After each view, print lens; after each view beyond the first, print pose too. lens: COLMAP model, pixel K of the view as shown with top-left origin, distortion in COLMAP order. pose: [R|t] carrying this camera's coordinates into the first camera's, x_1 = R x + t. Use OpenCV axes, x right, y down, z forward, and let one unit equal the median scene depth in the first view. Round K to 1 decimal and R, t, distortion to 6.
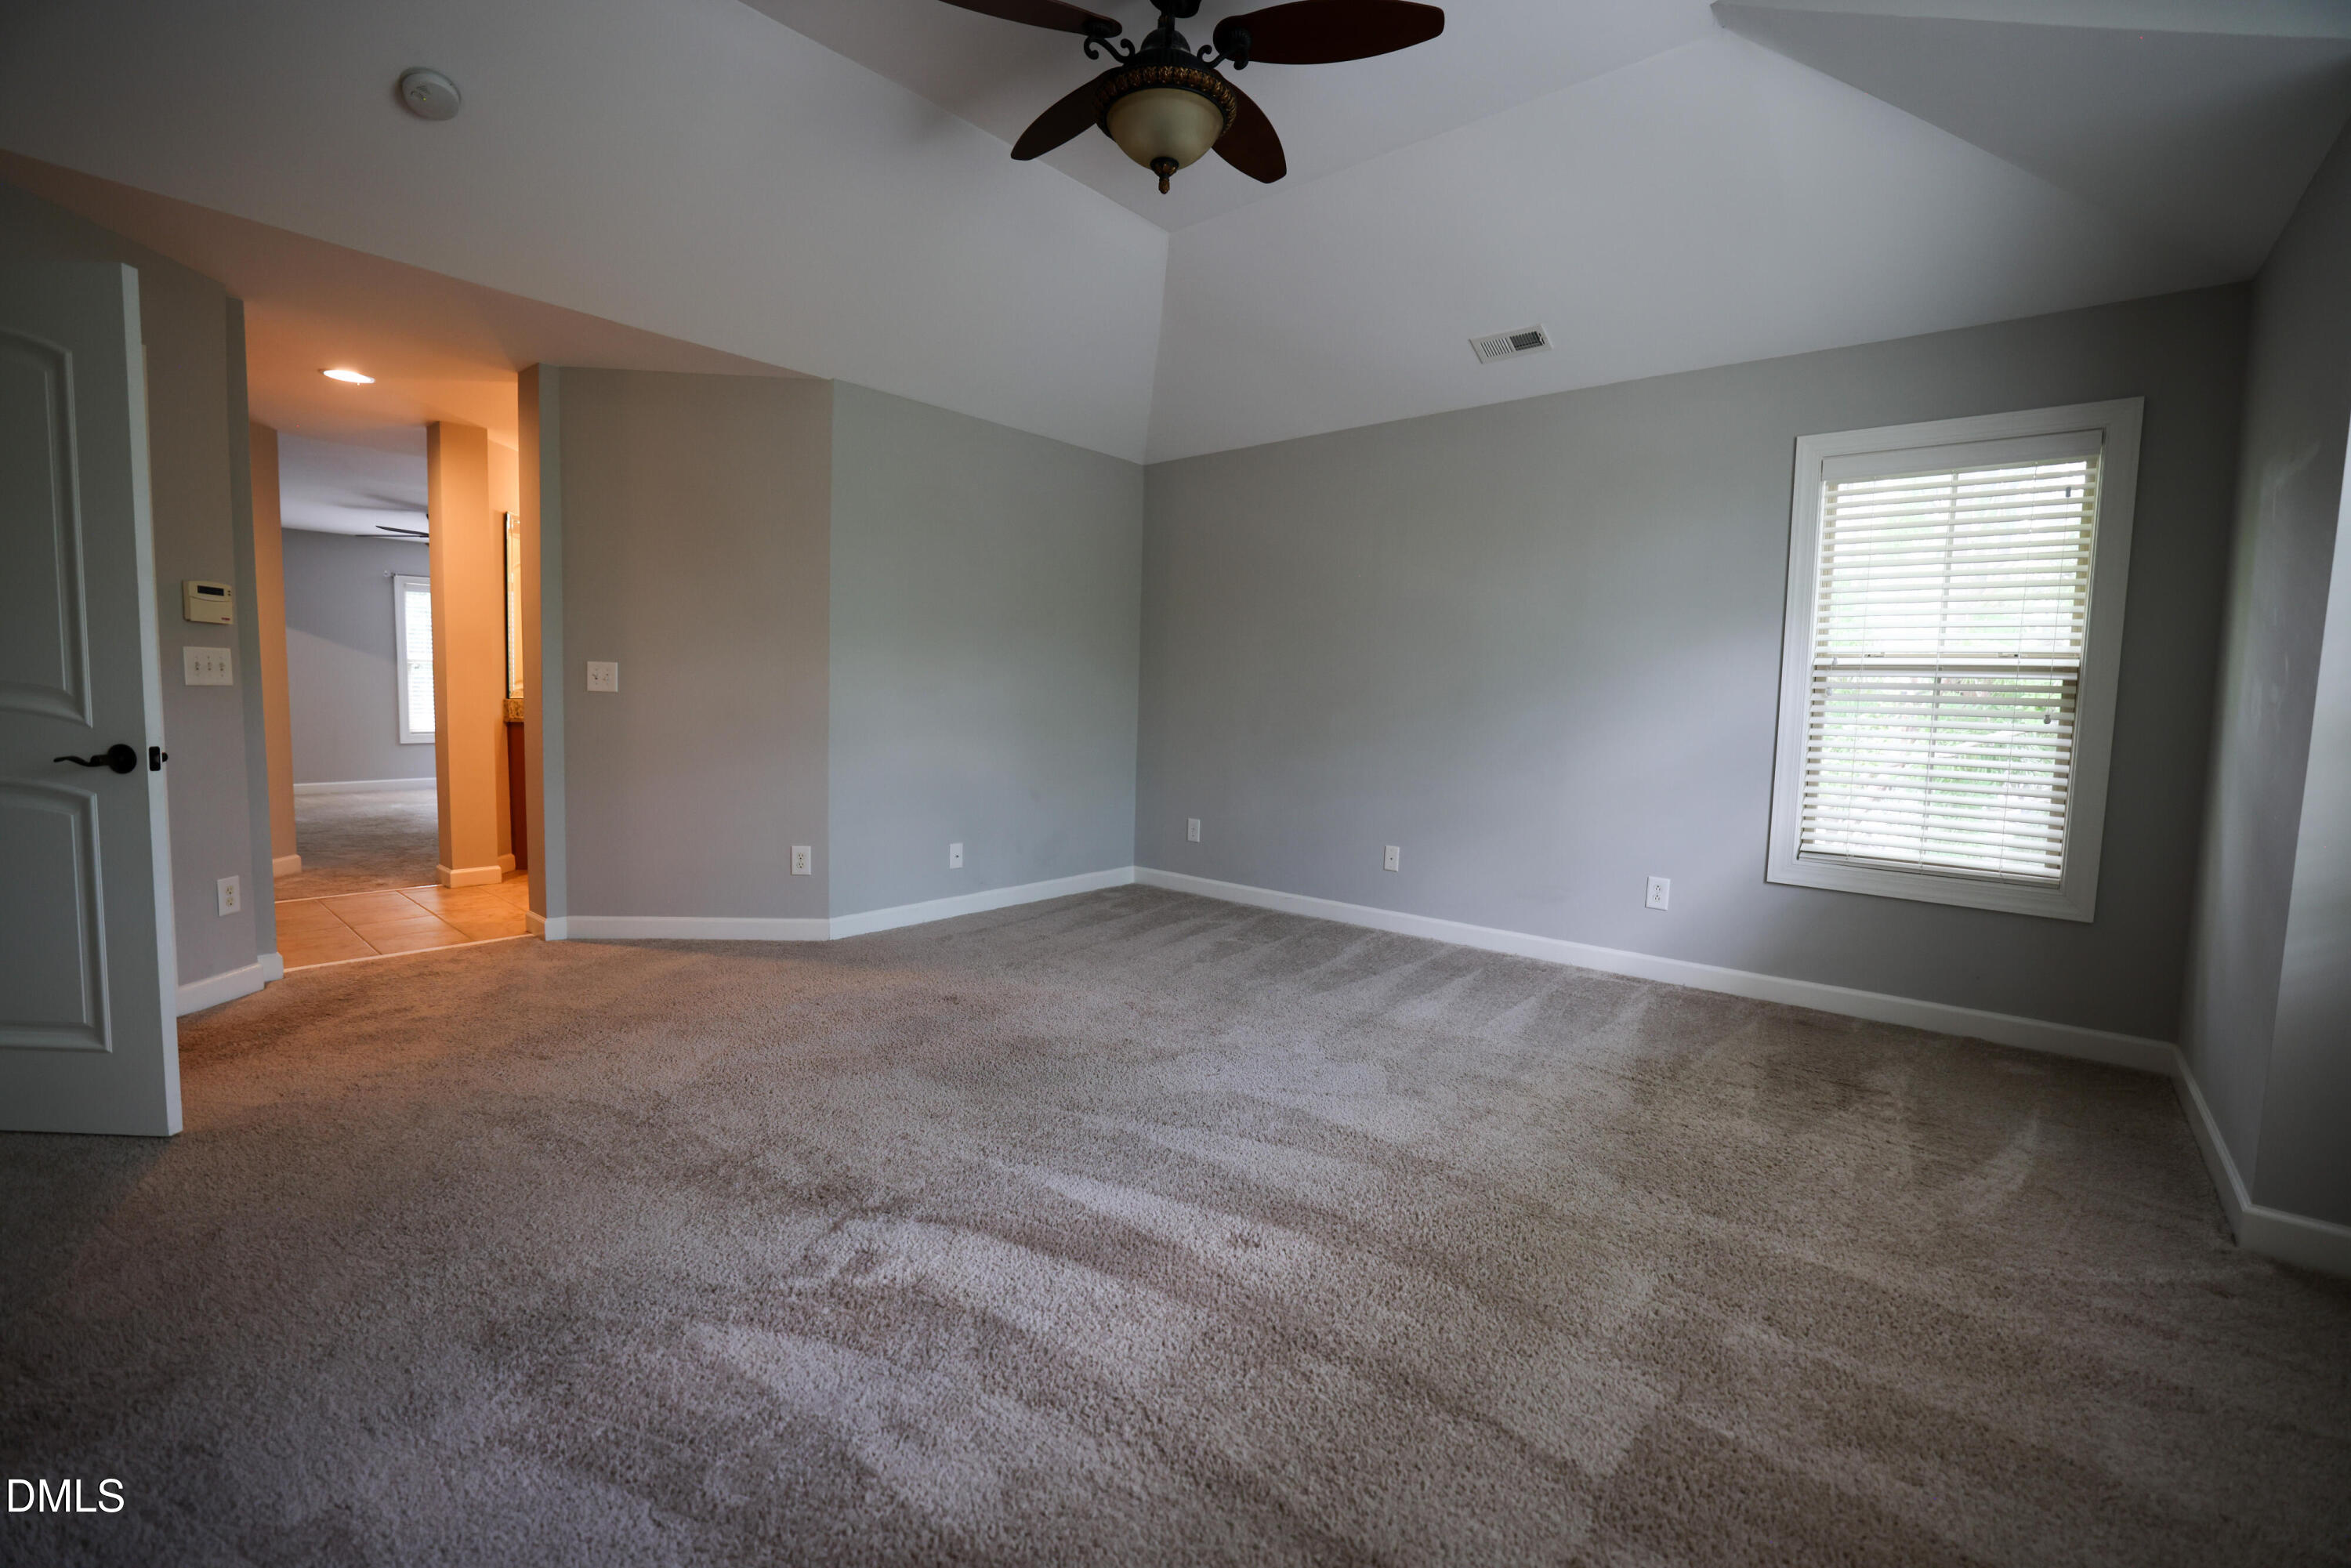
lens RADIAL K [[1005.7, 0, 1169.6], [0, 1005.7, 778.4], [0, 0, 1]] dist [-0.012487, 0.000404]
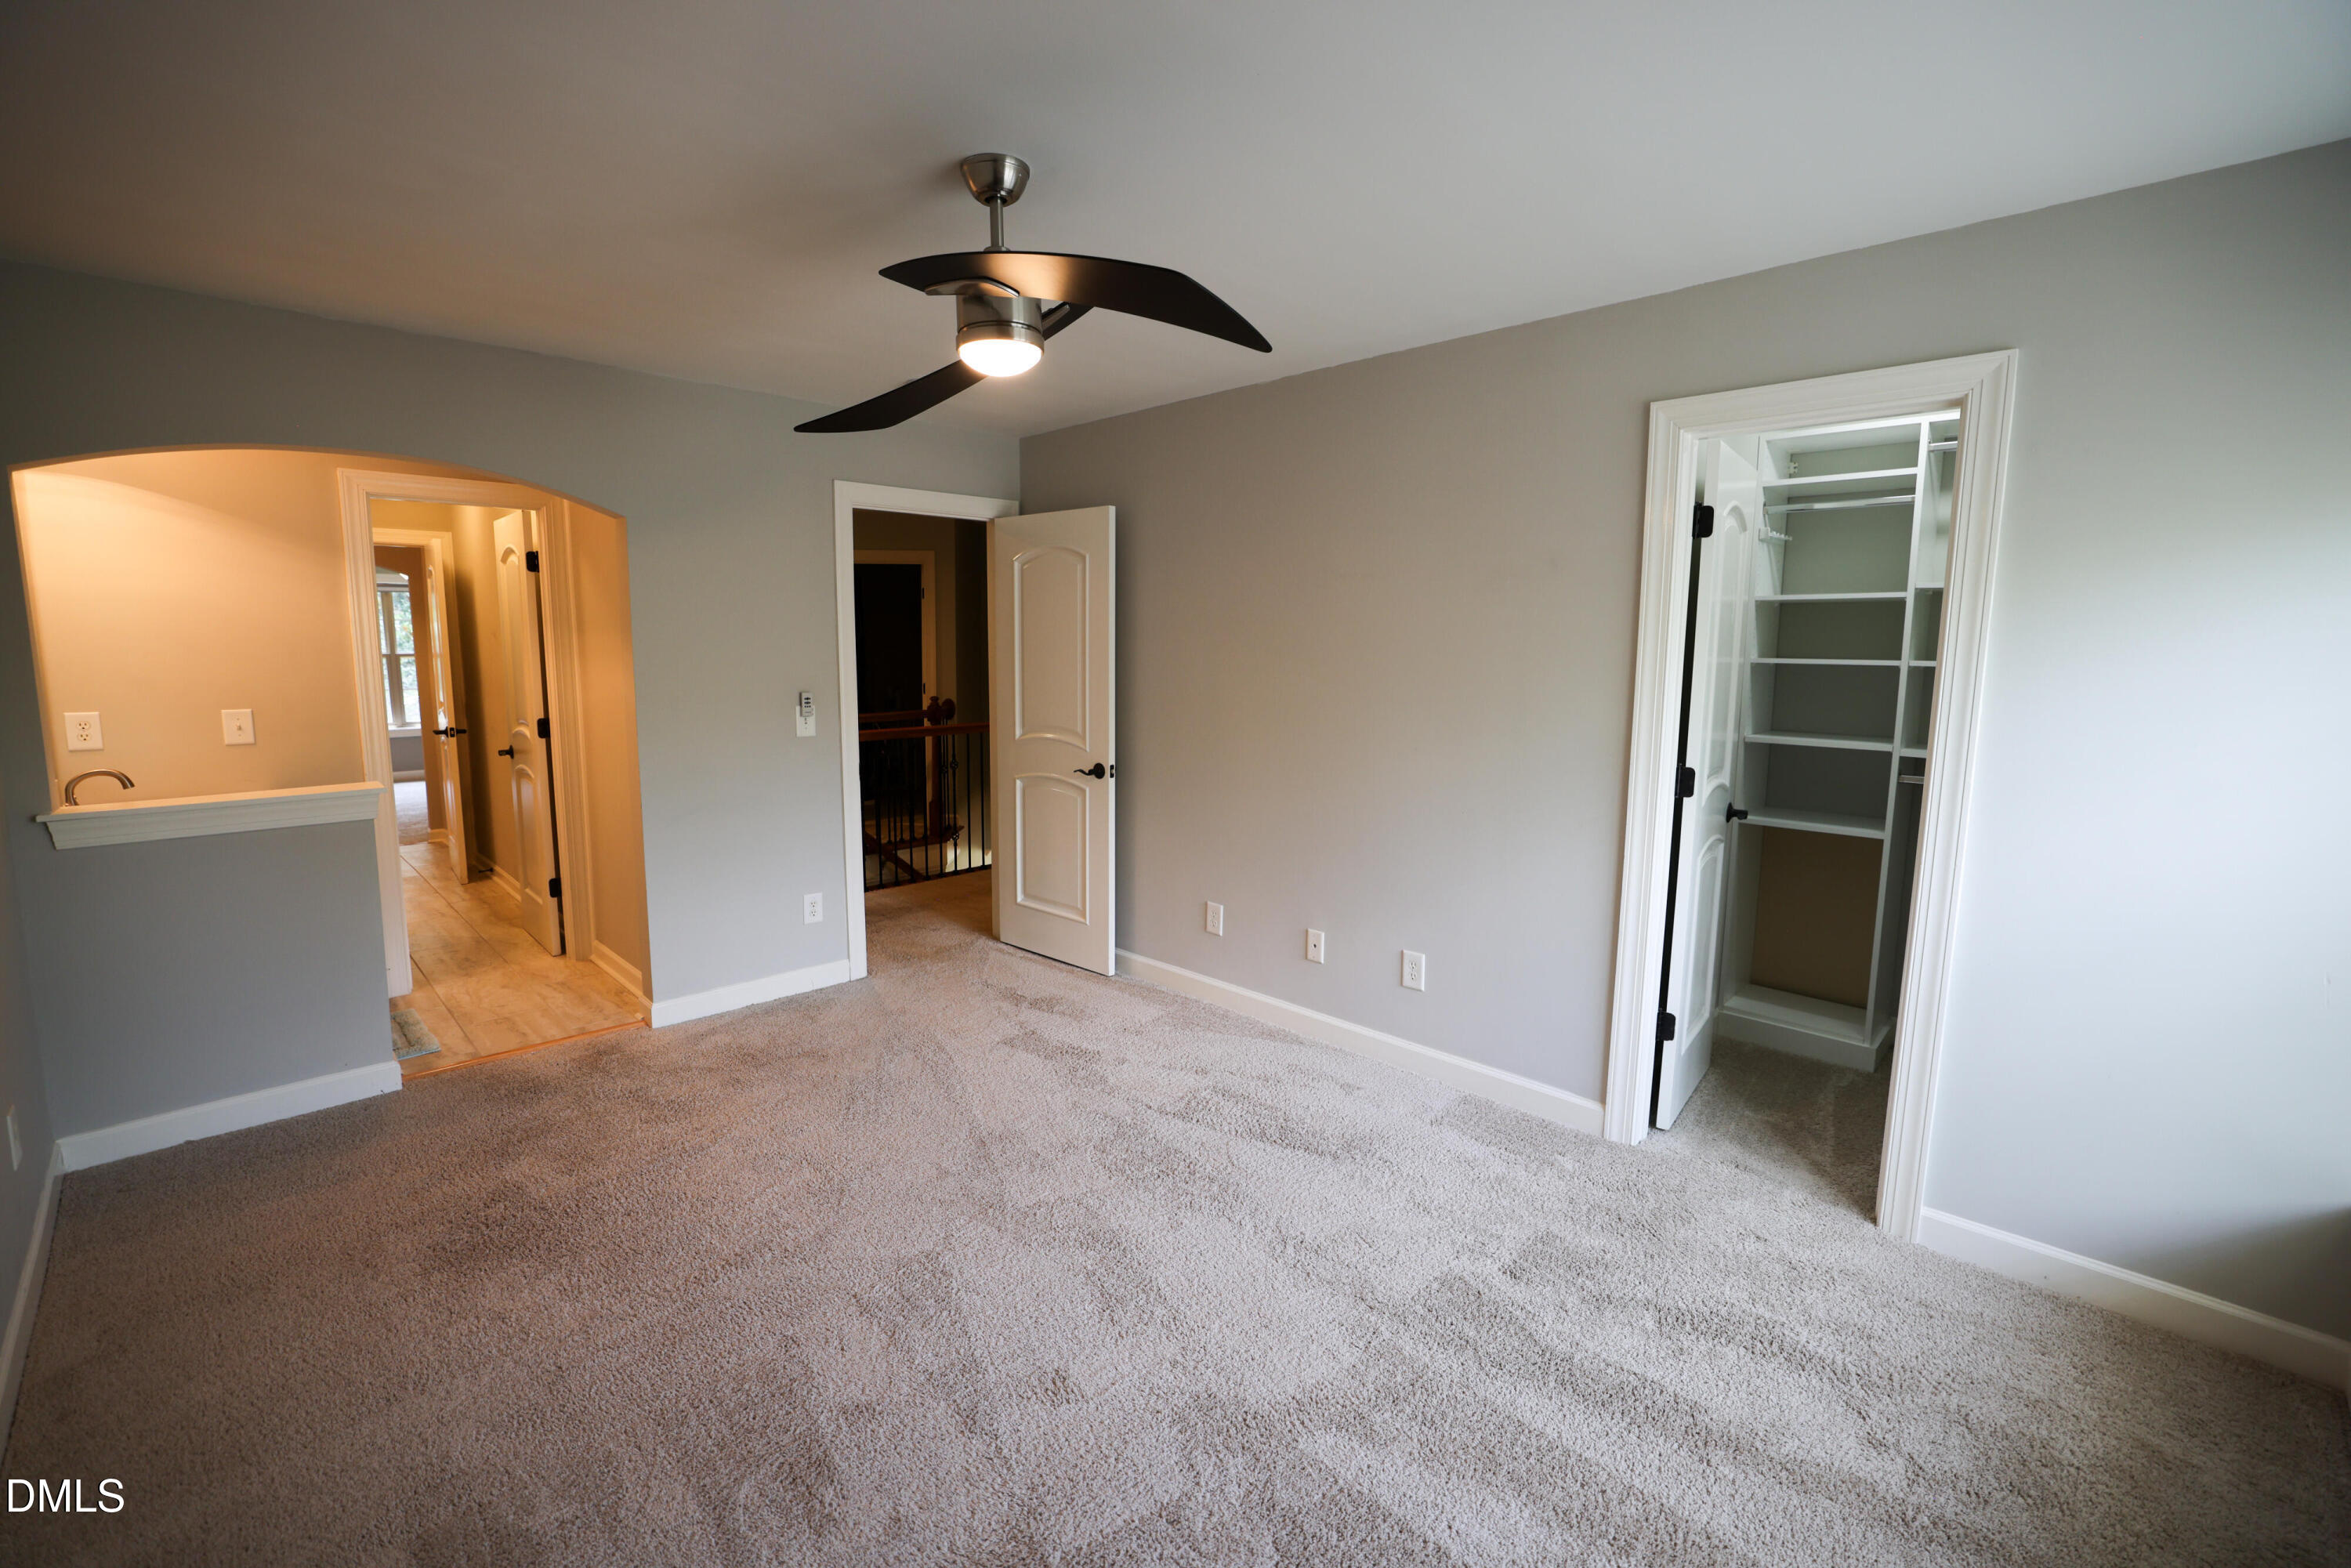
lens RADIAL K [[1005.7, 0, 1169.6], [0, 1005.7, 778.4], [0, 0, 1]] dist [-0.012487, 0.000404]
pose [[0.739669, 0.066684, -0.669659, 0.307347], [-0.045204, 0.997754, 0.049426, -0.105531], [0.671451, -0.006287, 0.741023, -0.311231]]
